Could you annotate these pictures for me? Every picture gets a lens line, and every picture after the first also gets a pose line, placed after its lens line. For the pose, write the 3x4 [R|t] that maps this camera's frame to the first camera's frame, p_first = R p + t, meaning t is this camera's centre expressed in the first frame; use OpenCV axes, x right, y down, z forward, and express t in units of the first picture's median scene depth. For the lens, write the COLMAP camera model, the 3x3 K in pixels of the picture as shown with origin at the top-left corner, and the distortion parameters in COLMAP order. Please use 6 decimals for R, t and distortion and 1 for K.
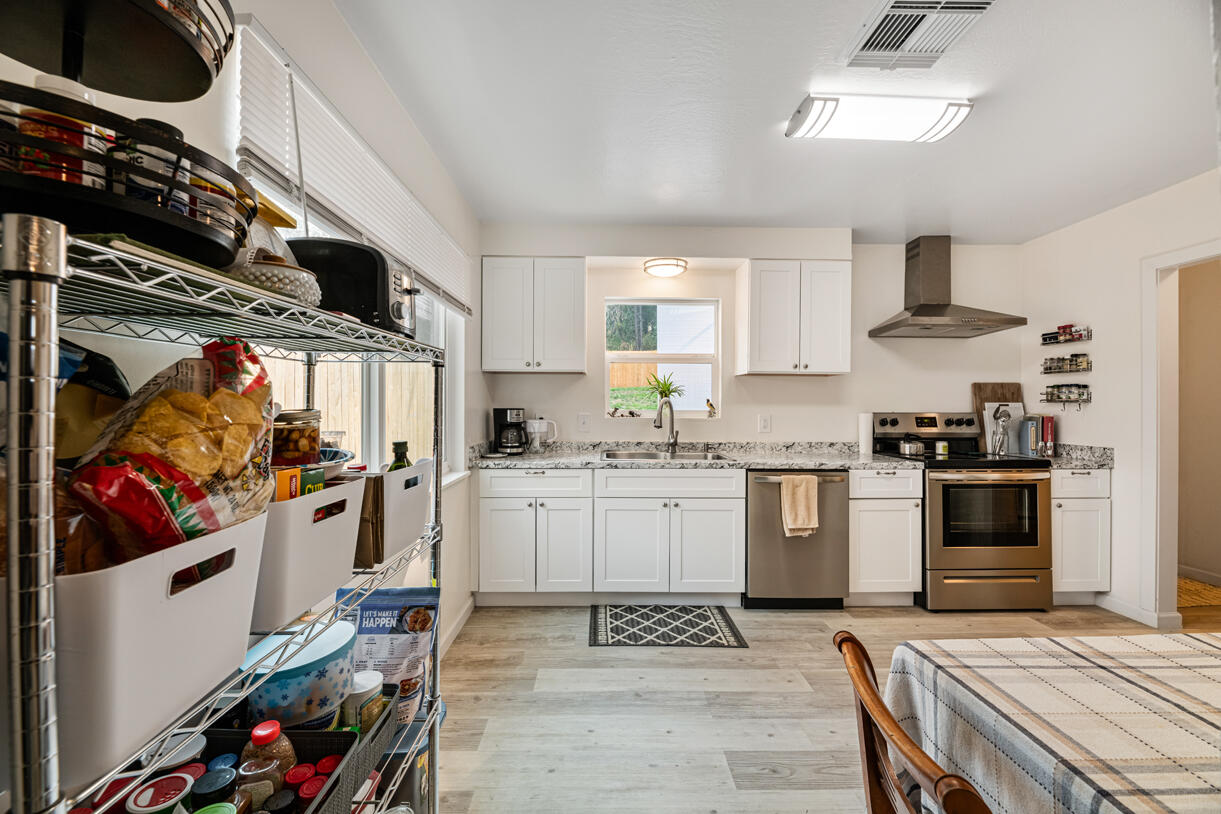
lens RADIAL K [[493.2, 0, 607.1], [0, 493.2, 405.0], [0, 0, 1]] dist [-0.000562, -0.003819]
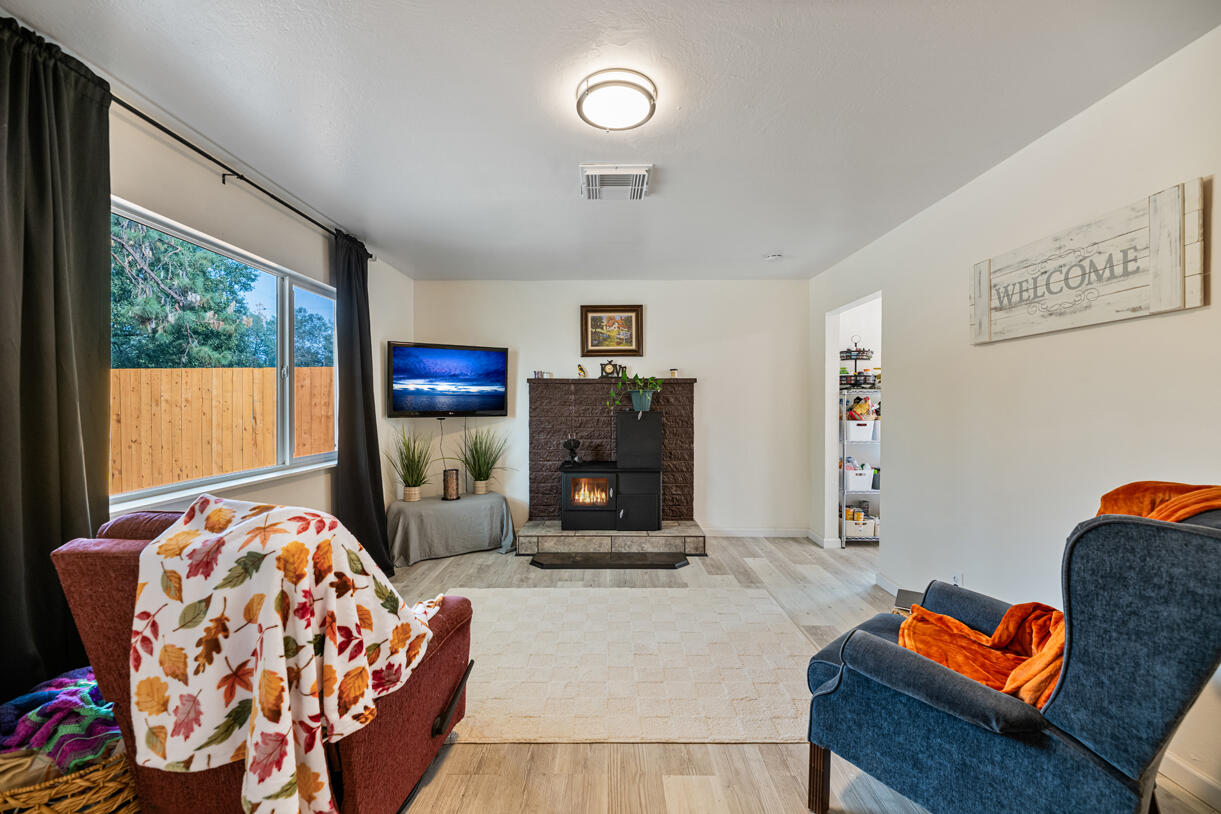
lens RADIAL K [[493.2, 0, 603.3], [0, 493.2, 409.6], [0, 0, 1]] dist [-0.000562, -0.003819]
pose [[-0.017742, 0.007450, -0.999815, 1.332913], [-0.003330, 0.999966, 0.007510, 0.003060], [0.999837, 0.003463, -0.017717, -0.568522]]
